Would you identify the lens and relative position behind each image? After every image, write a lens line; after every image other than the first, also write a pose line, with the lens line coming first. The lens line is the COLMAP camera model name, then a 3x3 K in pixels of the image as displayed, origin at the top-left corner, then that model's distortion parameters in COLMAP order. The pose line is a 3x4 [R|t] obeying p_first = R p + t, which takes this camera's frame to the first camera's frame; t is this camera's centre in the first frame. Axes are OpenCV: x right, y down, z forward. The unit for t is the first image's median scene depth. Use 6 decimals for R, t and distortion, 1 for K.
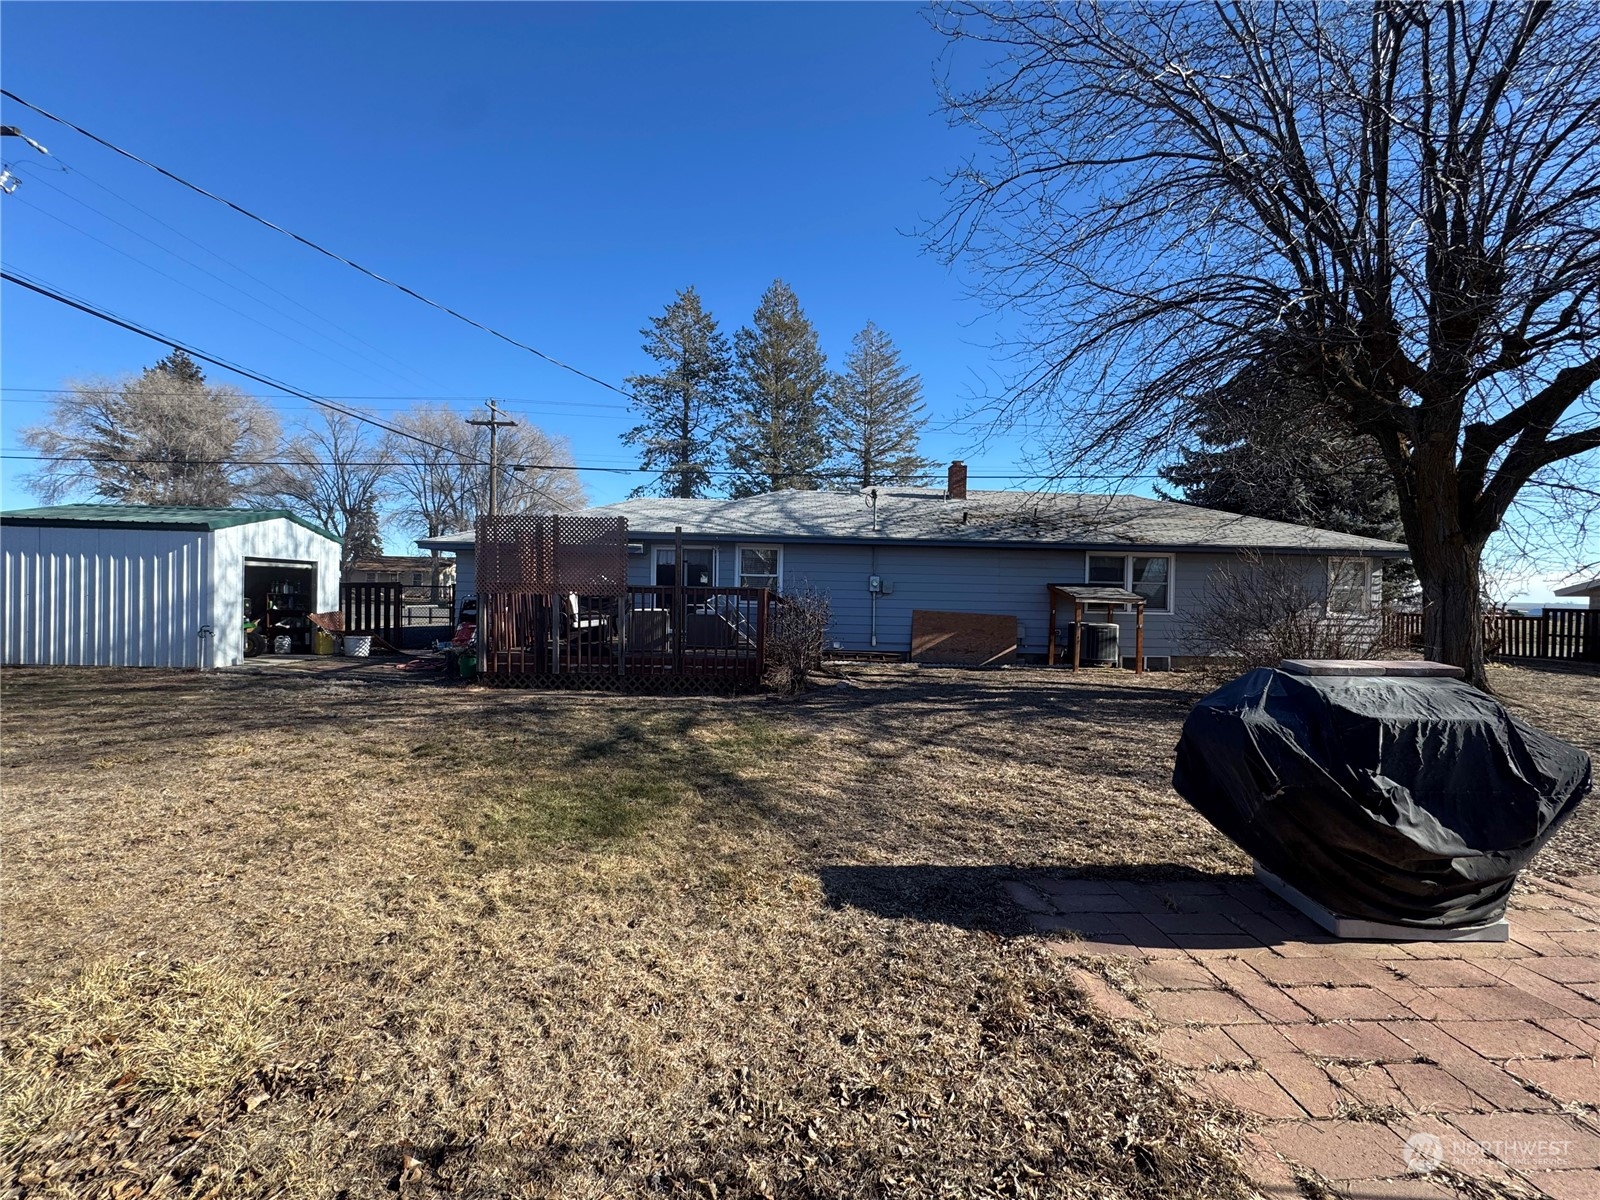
lens RADIAL K [[634.1, 0, 797.2], [0, 634.1, 595.7], [0, 0, 1]] dist [-0.004516, 0.000719]
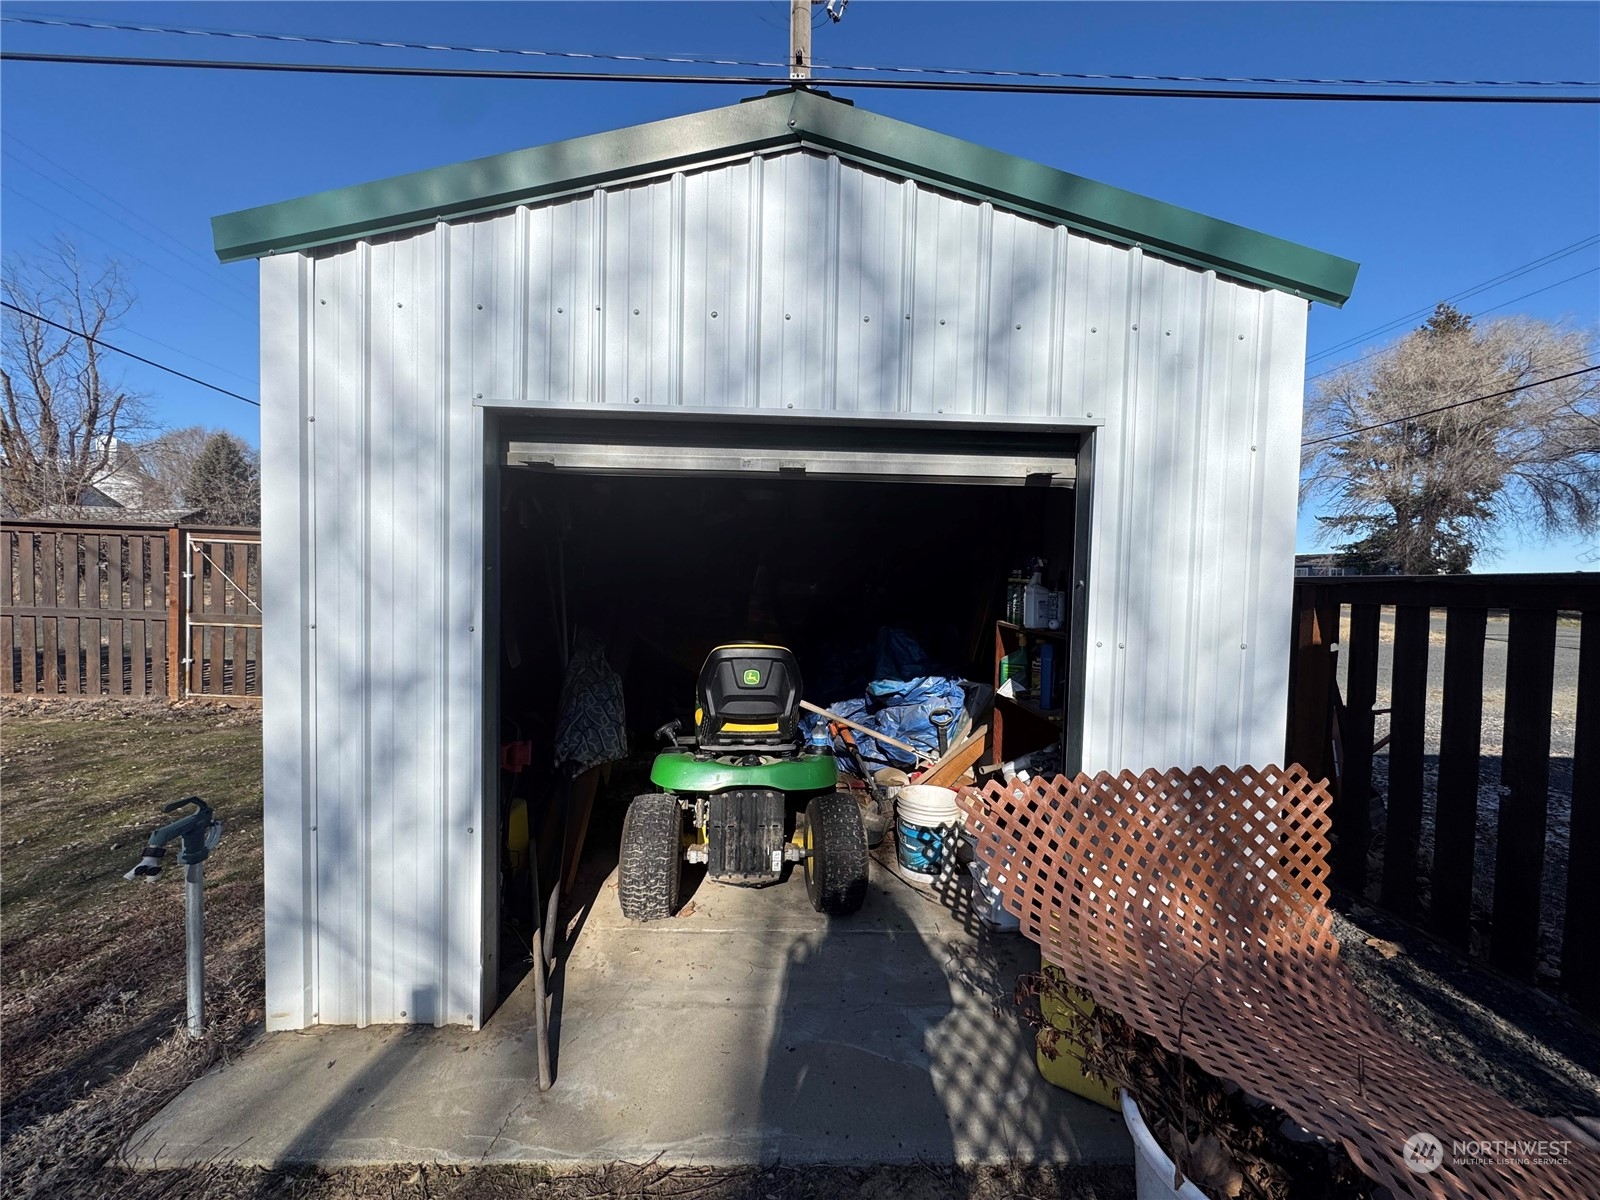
lens RADIAL K [[634.1, 0, 798.4], [0, 634.1, 592.7], [0, 0, 1]] dist [-0.004516, 0.000719]
pose [[-0.029166, 0.013667, -0.999481, -0.643347], [-0.030241, 0.999437, 0.014549, -0.016213], [0.999117, 0.030649, -0.028736, 0.994537]]
